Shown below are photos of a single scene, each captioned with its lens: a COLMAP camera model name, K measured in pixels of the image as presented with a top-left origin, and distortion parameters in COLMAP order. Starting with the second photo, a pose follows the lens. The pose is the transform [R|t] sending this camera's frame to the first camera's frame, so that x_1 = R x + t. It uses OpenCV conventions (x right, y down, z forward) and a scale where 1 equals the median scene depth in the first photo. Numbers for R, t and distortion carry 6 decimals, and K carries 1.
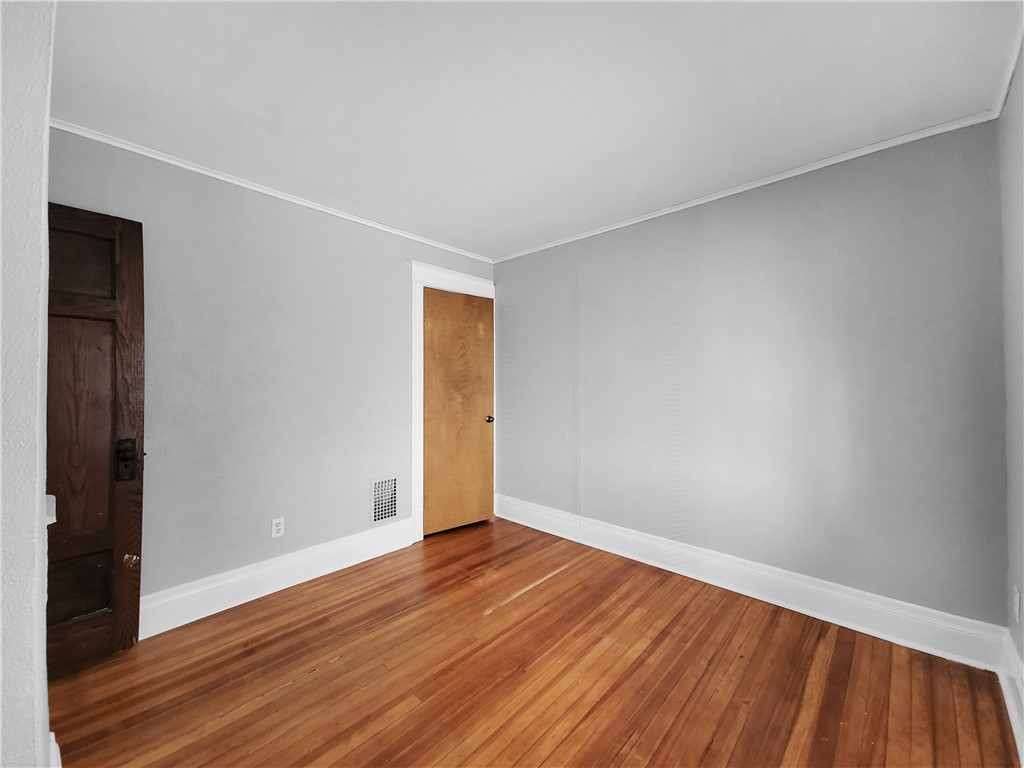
lens RADIAL K [[396.2, 0, 516.7], [0, 396.2, 385.9], [0, 0, 1]] dist [0.023258, 0.000036]
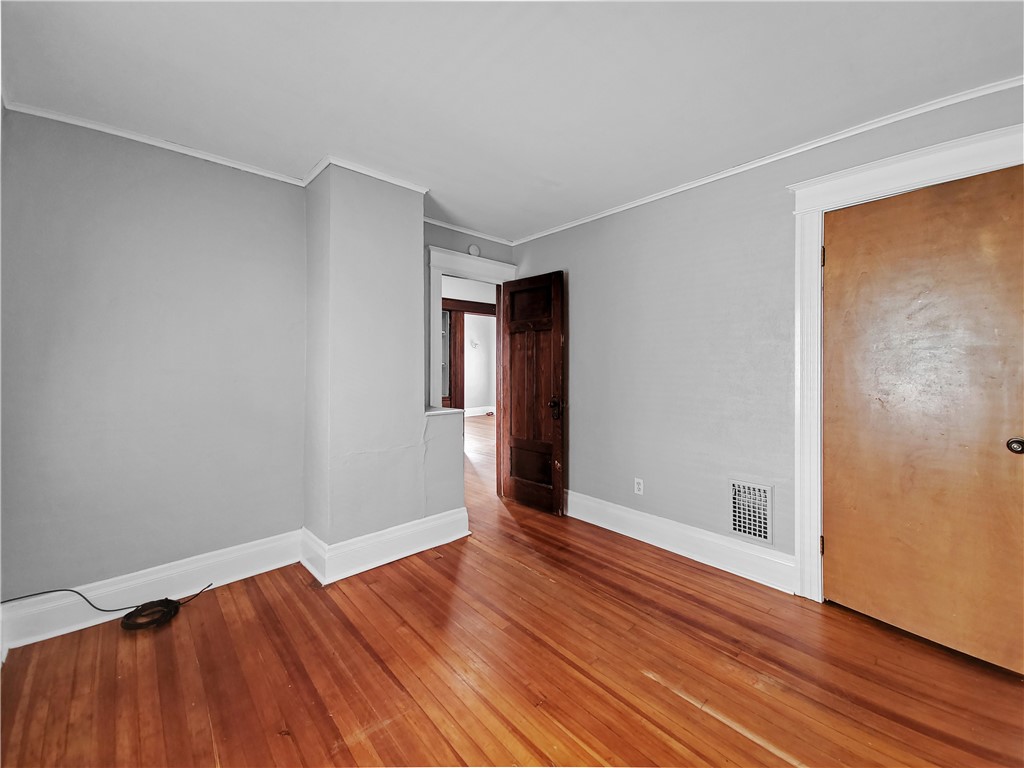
lens RADIAL K [[404.6, 0, 509.3], [0, 404.6, 368.9], [0, 0, 1]] dist [0.008180, -0.000303]
pose [[-0.084184, 0.011228, -0.996387, 0.714543], [-0.003904, 0.999925, 0.011598, -0.003856], [0.996443, 0.004867, -0.084133, 0.833140]]
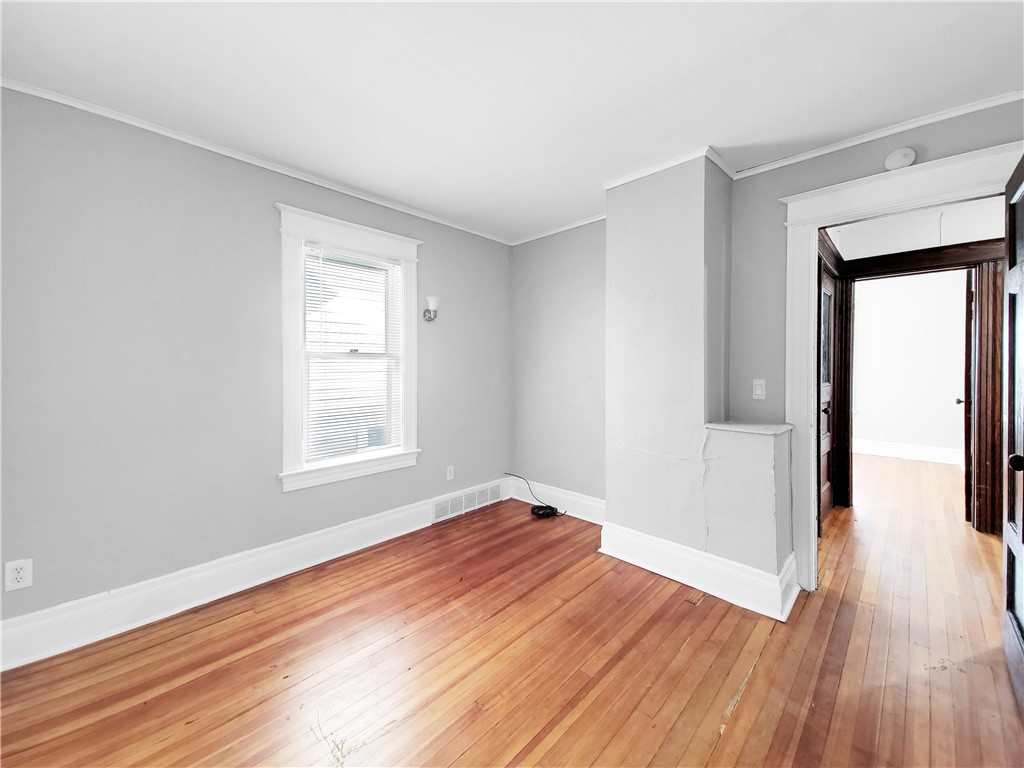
lens RADIAL K [[407.2, 0, 514.0], [0, 407.2, 373.9], [0, 0, 1]] dist [0.023744, -0.000252]
pose [[-0.999465, 0.004289, 0.032434, -0.077023], [0.005039, 0.999721, 0.023093, -0.006398], [-0.032326, 0.023244, -0.999207, 1.533064]]
